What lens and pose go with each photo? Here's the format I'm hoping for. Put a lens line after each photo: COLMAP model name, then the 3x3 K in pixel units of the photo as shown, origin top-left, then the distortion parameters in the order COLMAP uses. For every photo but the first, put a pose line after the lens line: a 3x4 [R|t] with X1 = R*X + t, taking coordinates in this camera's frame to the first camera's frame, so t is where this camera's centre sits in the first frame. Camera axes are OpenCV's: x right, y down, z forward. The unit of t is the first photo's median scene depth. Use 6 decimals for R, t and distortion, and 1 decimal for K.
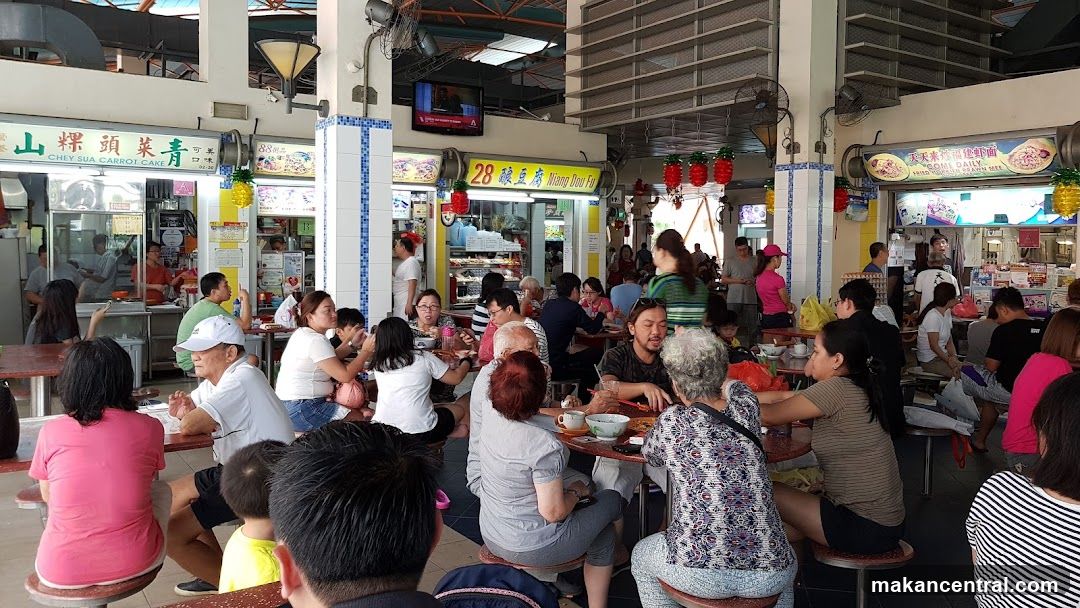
lens RADIAL K [[861.6, 0, 543.3], [0, 861.6, 299.4], [0, 0, 1]] dist [0.037813, -0.015147]
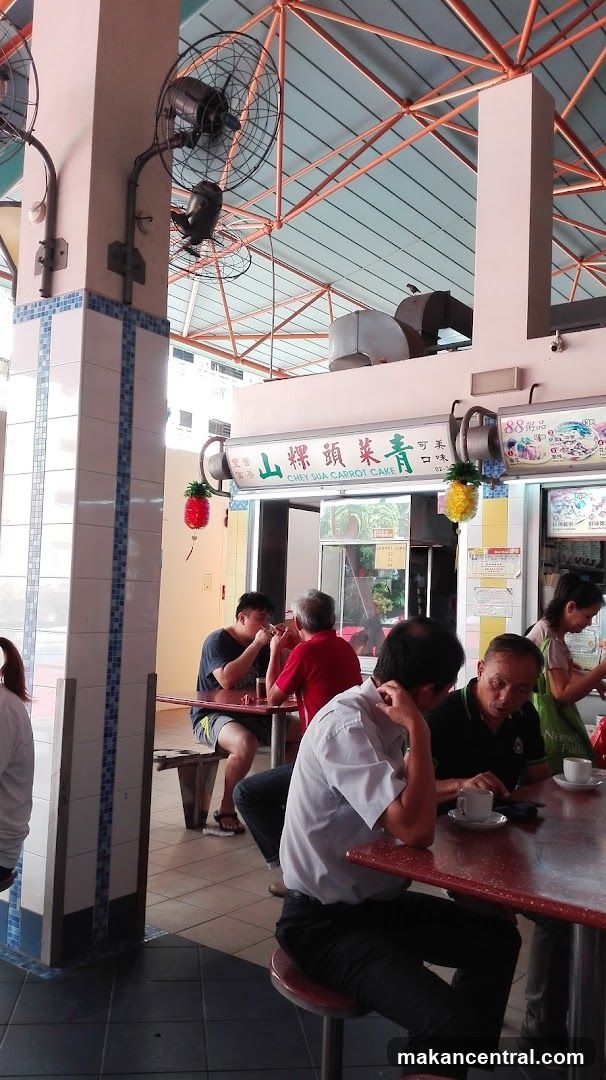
lens RADIAL K [[861.6, 0, 303.4], [0, 861.6, 541.4], [0, 0, 1]] dist [0.037813, -0.015147]
pose [[0.322785, -0.059115, -0.944624, 0.227428], [-0.085859, 0.992104, -0.091425, -0.023662], [0.942570, 0.110615, 0.315161, 0.711851]]
